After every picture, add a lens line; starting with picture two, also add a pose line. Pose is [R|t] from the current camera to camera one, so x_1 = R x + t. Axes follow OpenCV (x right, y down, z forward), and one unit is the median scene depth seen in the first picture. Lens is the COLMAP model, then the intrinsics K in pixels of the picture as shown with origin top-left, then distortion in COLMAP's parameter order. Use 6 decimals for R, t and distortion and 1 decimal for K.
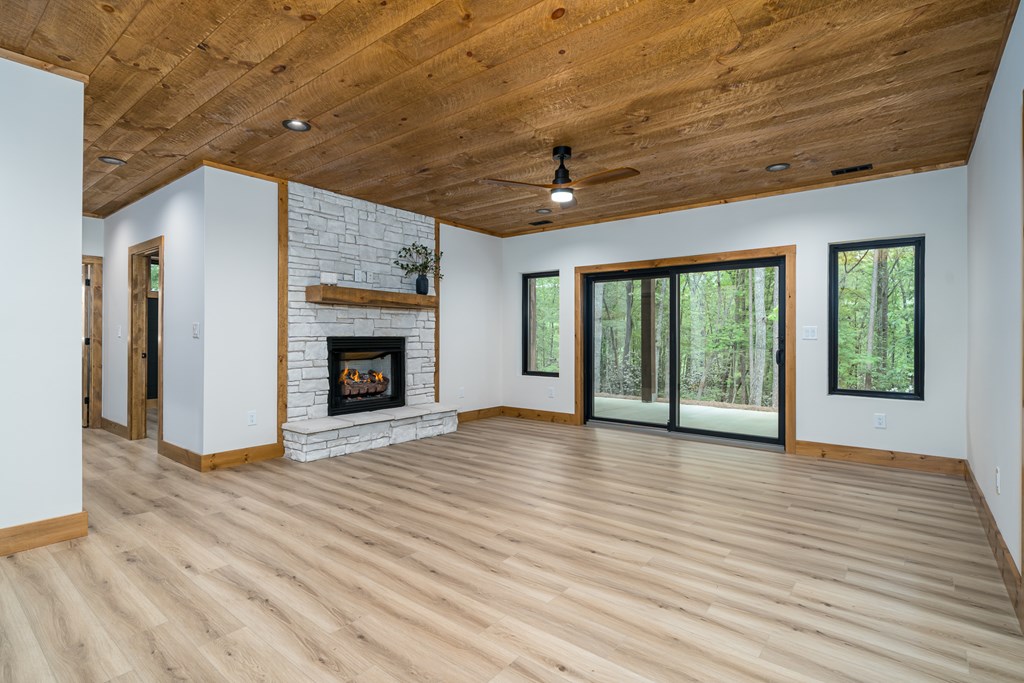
lens RADIAL K [[498.8, 0, 513.6], [0, 498.8, 334.3], [0, 0, 1]] dist [0.000837, 0.000085]
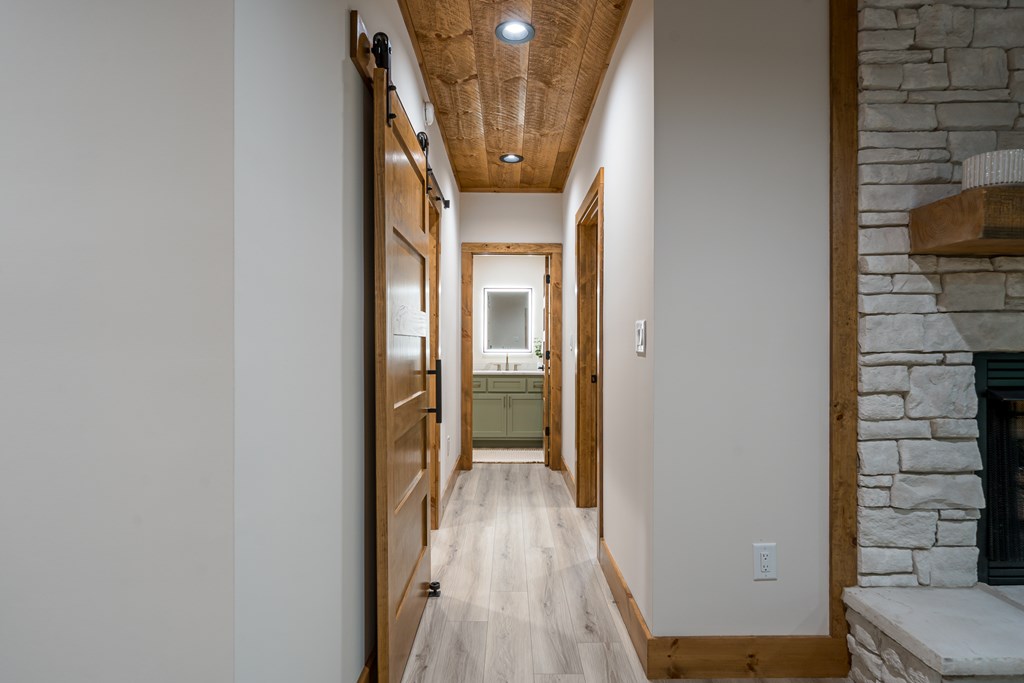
lens RADIAL K [[537.3, 0, 514.3], [0, 537.3, 347.4], [0, 0, 1]] dist [-0.001395, -0.000848]
pose [[0.630544, 0.000020, -0.776153, -0.298767], [0.004068, 0.999986, 0.003330, -0.000851], [0.776143, -0.005257, 0.630535, 0.541956]]
